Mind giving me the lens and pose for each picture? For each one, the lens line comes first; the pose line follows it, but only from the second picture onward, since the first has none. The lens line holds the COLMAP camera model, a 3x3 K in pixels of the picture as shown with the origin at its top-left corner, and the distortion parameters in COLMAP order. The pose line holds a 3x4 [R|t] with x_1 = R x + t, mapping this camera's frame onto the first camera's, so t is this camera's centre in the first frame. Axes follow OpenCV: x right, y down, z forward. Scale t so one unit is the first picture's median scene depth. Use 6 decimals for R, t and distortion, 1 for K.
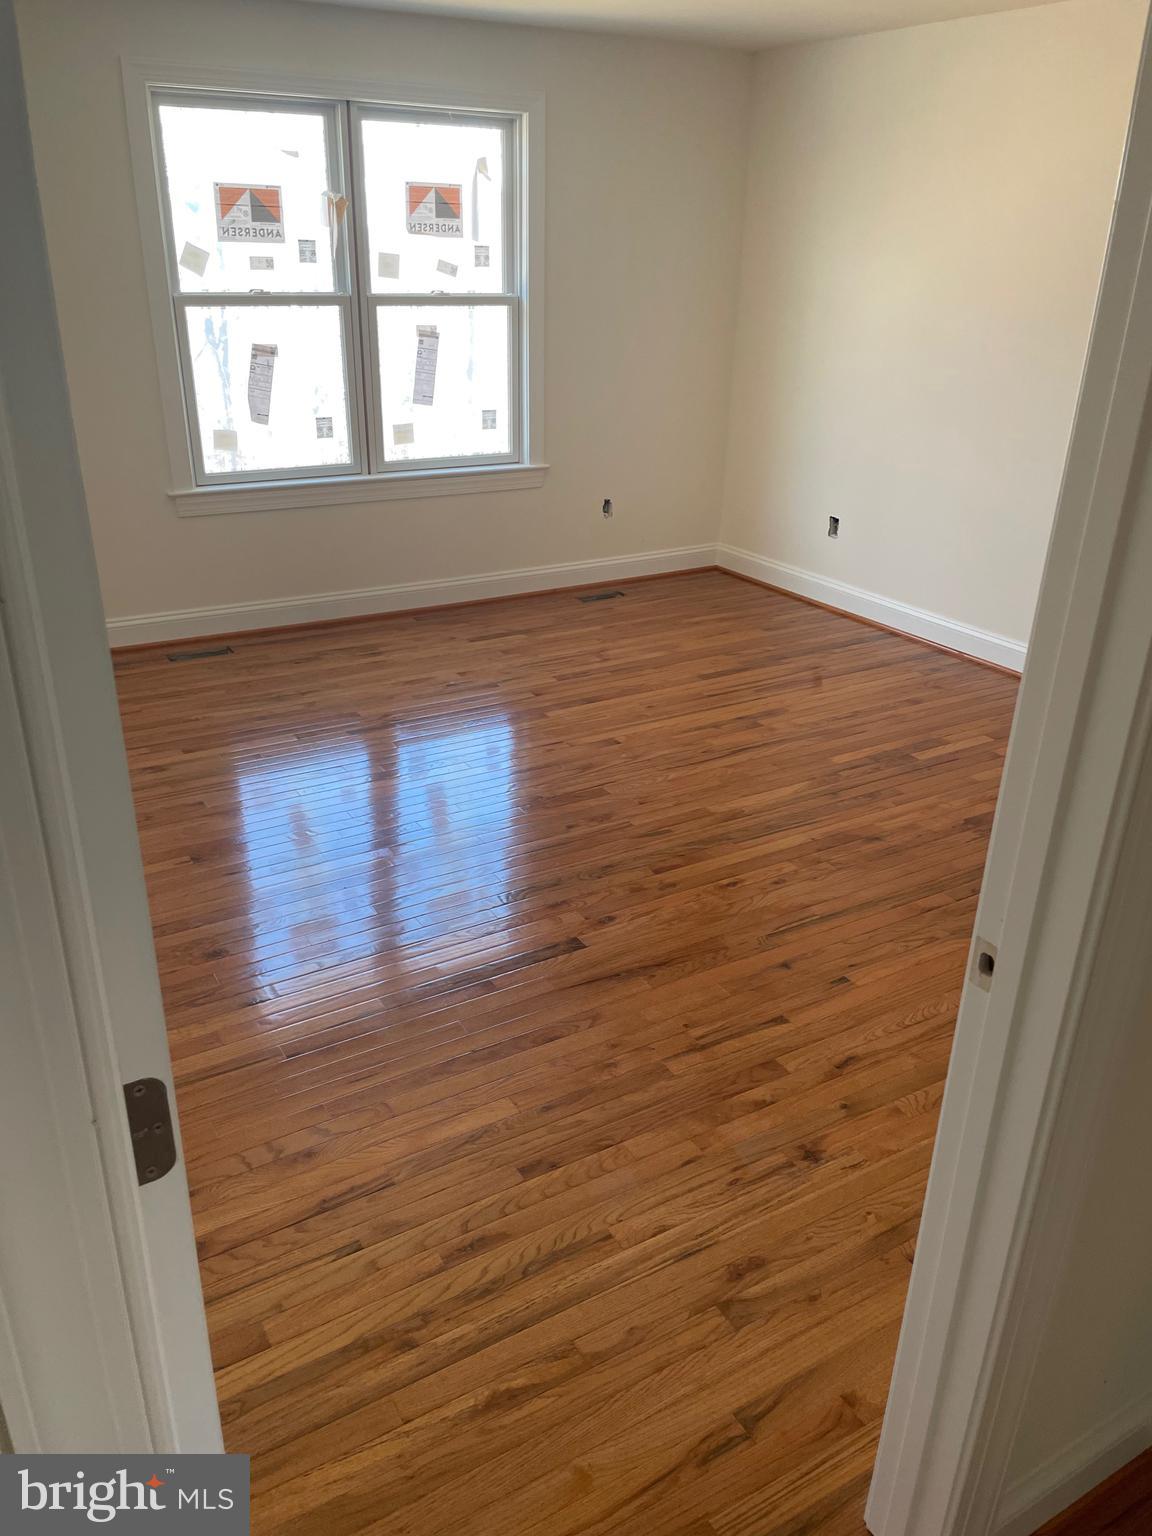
lens RADIAL K [[1165.2, 0, 563.8], [0, 1165.2, 769.2], [0, 0, 1]] dist [0.051402, -0.021868]
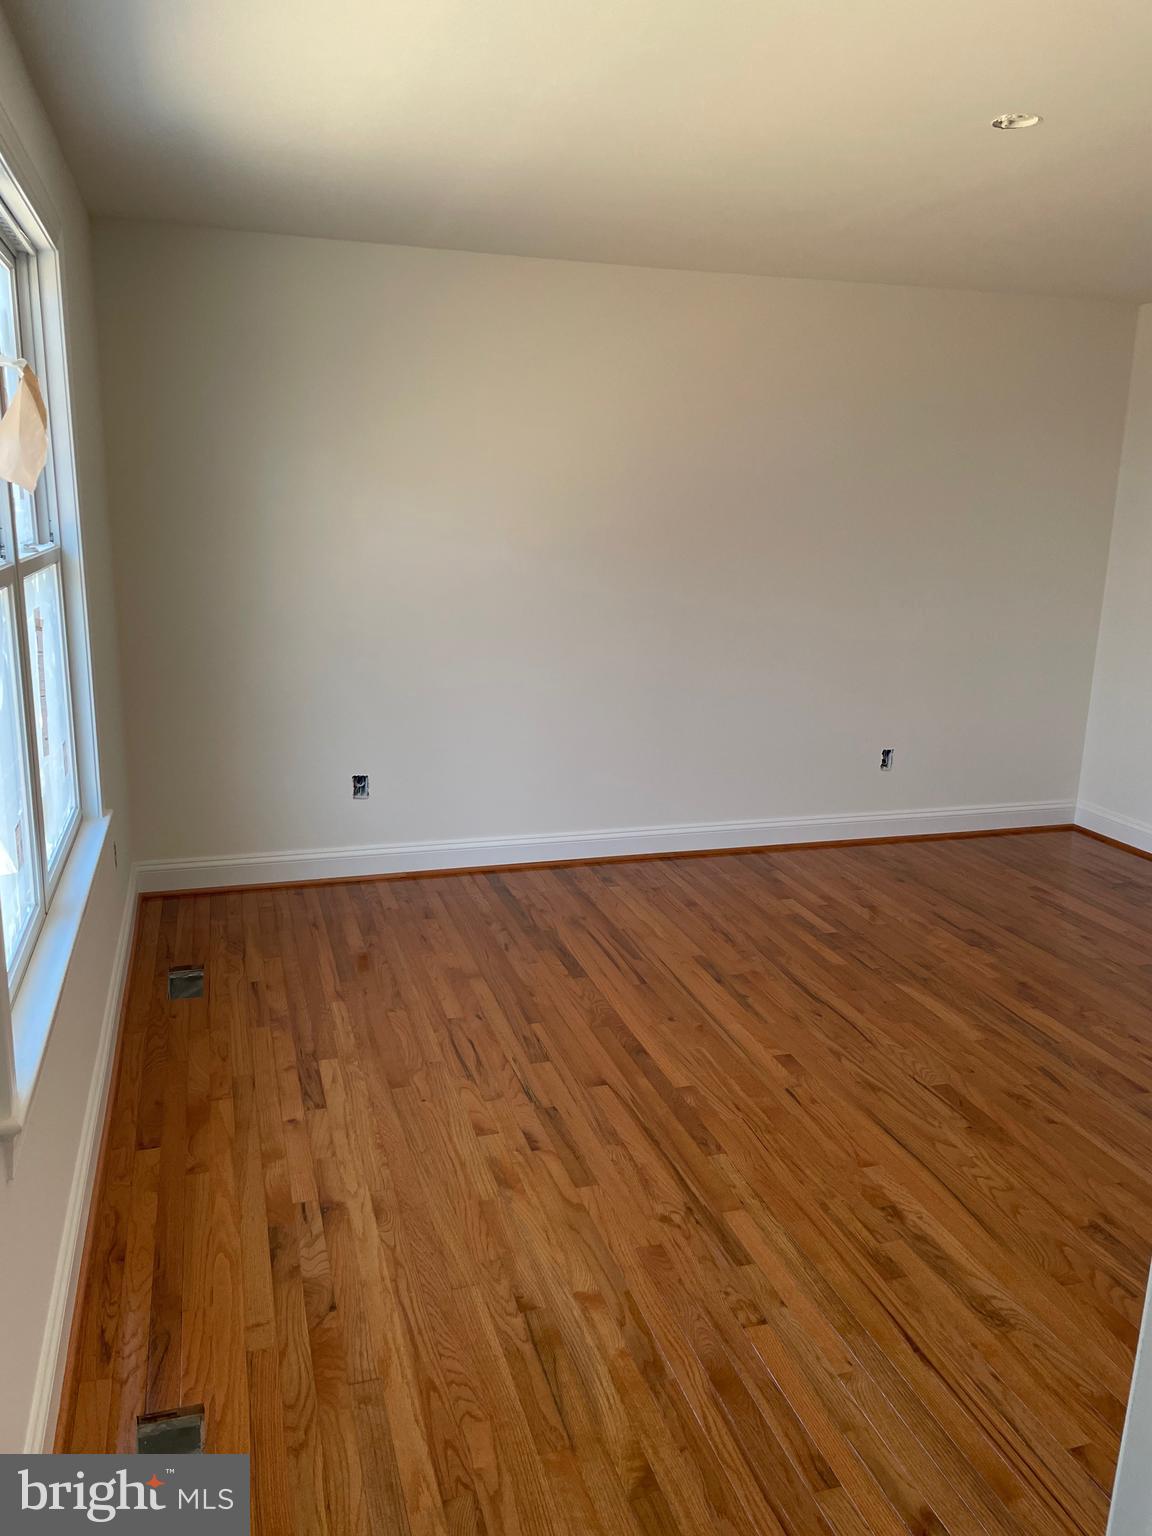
lens RADIAL K [[1165.2, 0, 568.2], [0, 1165.2, 762.5], [0, 0, 1]] dist [0.051402, -0.021868]
pose [[0.233933, -0.219713, 0.947102, -0.577862], [0.383829, 0.915877, 0.117664, -0.295062], [-0.893281, 0.336000, 0.298586, 0.689732]]
